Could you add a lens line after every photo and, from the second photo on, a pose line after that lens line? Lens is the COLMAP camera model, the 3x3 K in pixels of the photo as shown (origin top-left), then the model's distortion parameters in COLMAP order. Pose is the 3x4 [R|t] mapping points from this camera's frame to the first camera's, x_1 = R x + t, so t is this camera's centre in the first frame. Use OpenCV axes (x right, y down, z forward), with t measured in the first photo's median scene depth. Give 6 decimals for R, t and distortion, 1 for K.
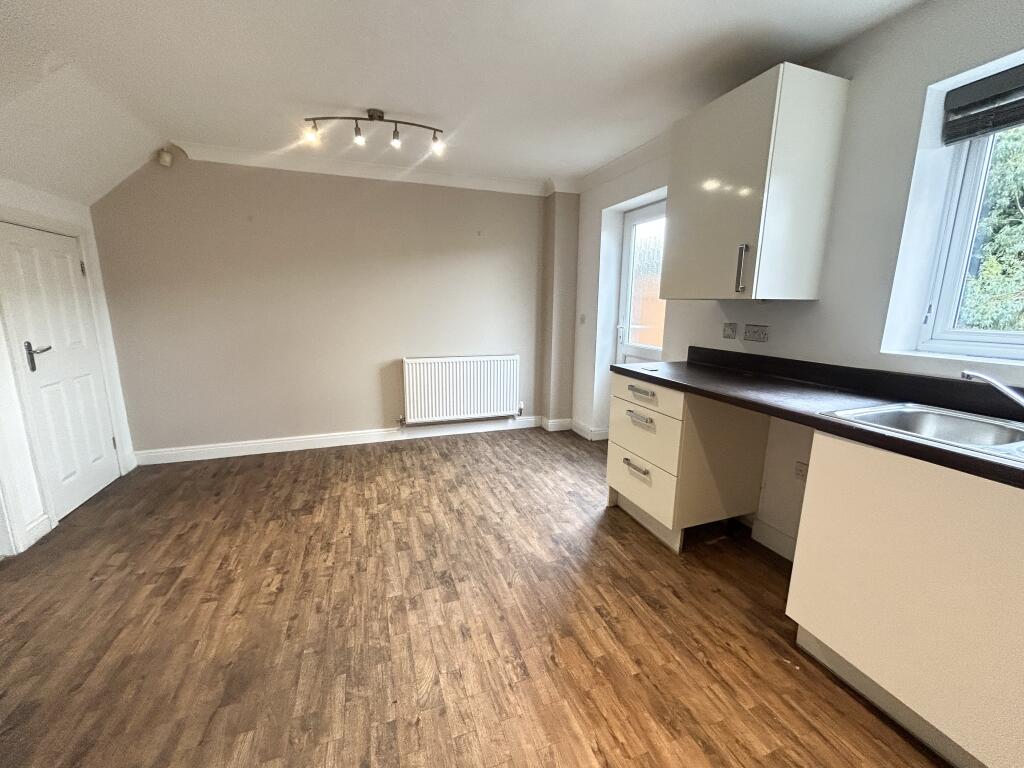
lens RADIAL K [[413.0, 0, 510.5], [0, 413.0, 385.4], [0, 0, 1]] dist [-0.011555, 0.000138]
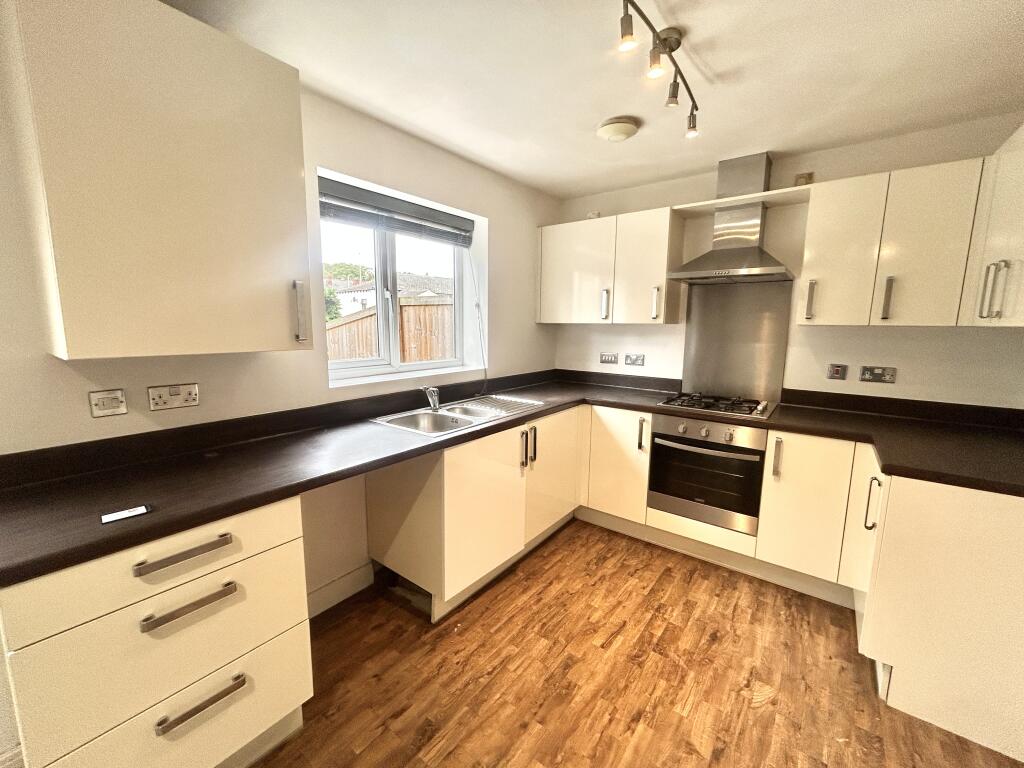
lens RADIAL K [[413.0, 0, 510.5], [0, 413.0, 385.4], [0, 0, 1]] dist [-0.011555, 0.000138]
pose [[-0.543718, -0.138415, 0.827776, -0.365540], [0.154461, 0.952955, 0.260803, -0.350920], [-0.824932, 0.269662, -0.496759, 1.321702]]
